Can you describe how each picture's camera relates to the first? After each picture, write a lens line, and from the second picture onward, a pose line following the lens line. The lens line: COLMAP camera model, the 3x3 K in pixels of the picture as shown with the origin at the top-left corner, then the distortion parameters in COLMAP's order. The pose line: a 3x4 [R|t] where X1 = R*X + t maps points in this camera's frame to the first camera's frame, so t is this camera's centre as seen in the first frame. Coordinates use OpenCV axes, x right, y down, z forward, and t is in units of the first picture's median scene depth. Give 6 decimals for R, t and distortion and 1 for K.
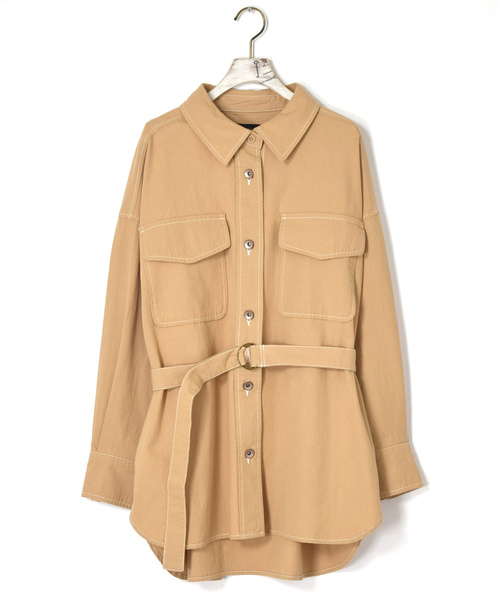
lens RADIAL K [[1676.9, 0, 250.0], [0, 1676.9, 300.0], [0, 0, 1]] dist [0.020426, -0.267230]
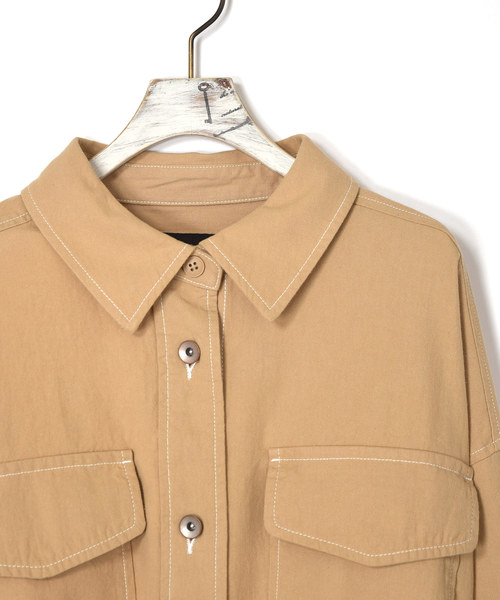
lens RADIAL K [[1676.9, 0, 250.0], [0, 1676.9, 300.0], [0, 0, 1]] dist [0.020426, -0.267230]
pose [[0.999571, -0.009539, 0.027699, 0.002964], [0.012369, 0.994516, -0.103855, -0.045192], [-0.026556, 0.104153, 0.994207, 0.591203]]
